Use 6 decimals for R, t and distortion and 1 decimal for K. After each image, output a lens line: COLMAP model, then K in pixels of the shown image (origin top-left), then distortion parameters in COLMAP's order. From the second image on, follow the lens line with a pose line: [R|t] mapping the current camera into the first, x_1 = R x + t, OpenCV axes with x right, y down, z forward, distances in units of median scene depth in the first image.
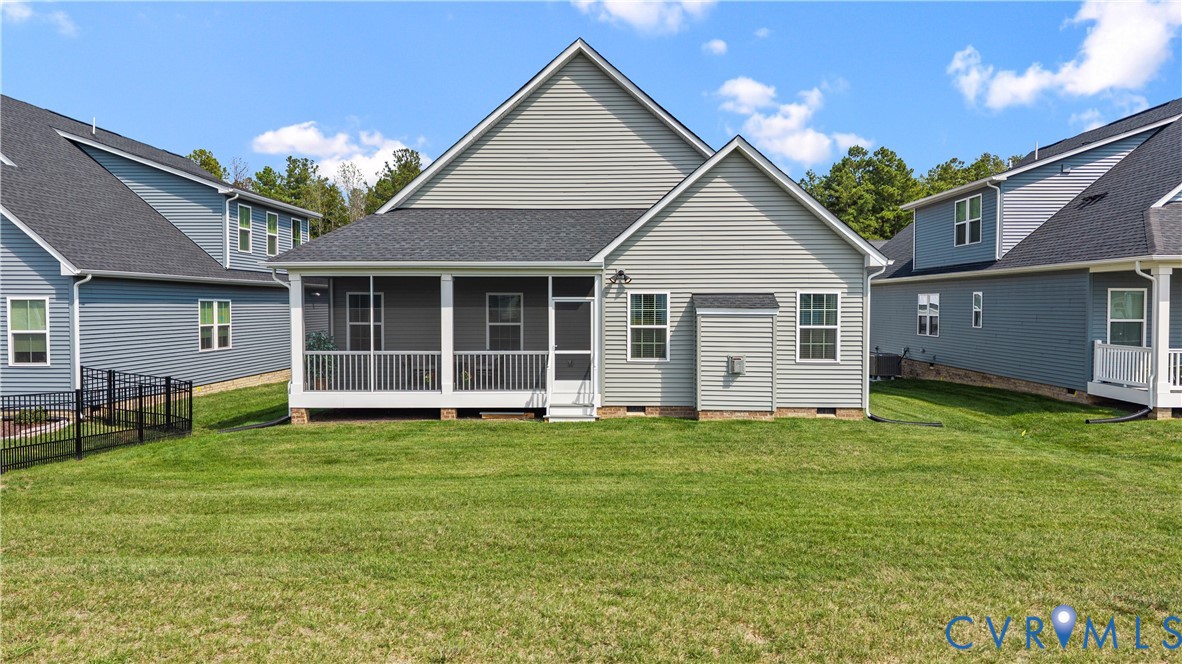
lens RADIAL K [[798.2, 0, 583.1], [0, 798.2, 330.0], [0, 0, 1]] dist [0.018293, -0.017108]
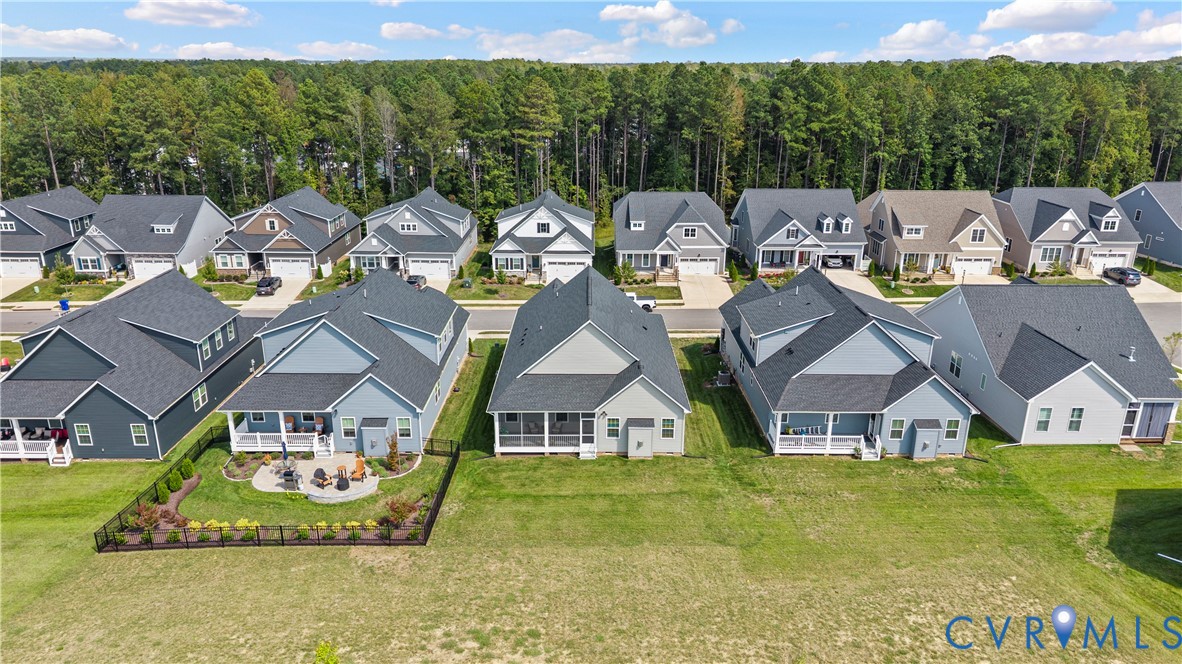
lens RADIAL K [[798.2, 0, 591.7], [0, 798.2, 332.7], [0, 0, 1]] dist [0.018293, -0.017108]
pose [[0.999337, -0.003600, 0.036230, -0.108261], [-0.006988, 0.957635, 0.287899, -1.224740], [-0.035732, -0.287961, 0.956975, -1.802310]]
